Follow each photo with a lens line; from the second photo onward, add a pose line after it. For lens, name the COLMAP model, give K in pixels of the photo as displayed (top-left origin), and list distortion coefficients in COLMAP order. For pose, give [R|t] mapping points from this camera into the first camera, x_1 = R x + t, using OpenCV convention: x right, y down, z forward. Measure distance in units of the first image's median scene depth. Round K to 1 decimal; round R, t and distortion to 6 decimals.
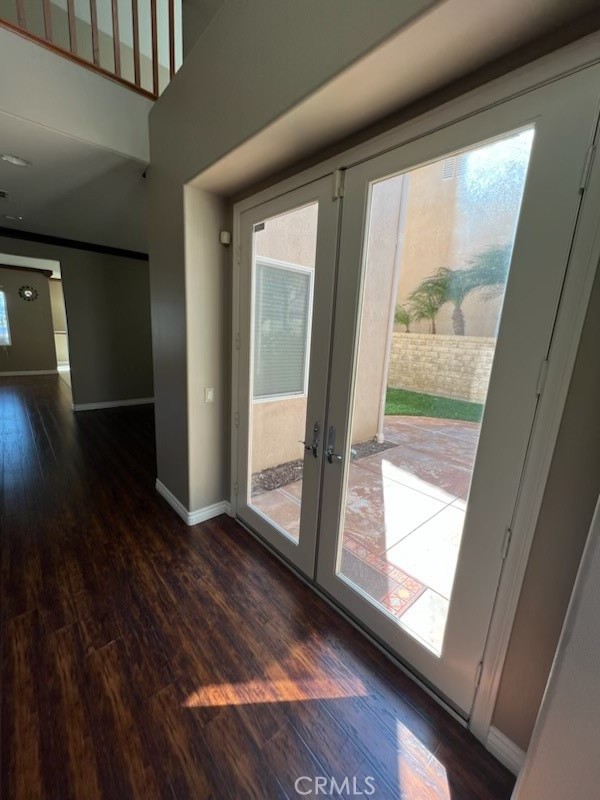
lens RADIAL K [[323.3, 0, 300.9], [0, 323.3, 394.9], [0, 0, 1]] dist [-0.002114, -0.000118]
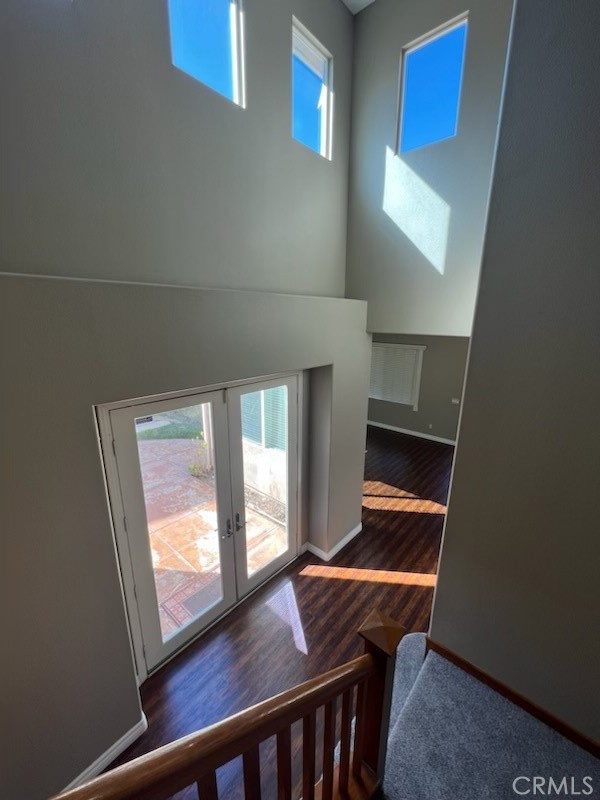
lens RADIAL K [[323.3, 0, 300.0], [0, 323.3, 402.0], [0, 0, 1]] dist [-0.002114, -0.000118]
pose [[-0.126750, -0.302246, 0.944765, -1.641741], [0.187465, 0.927984, 0.322028, -1.114863], [-0.974059, 0.217927, -0.060961, 0.715639]]
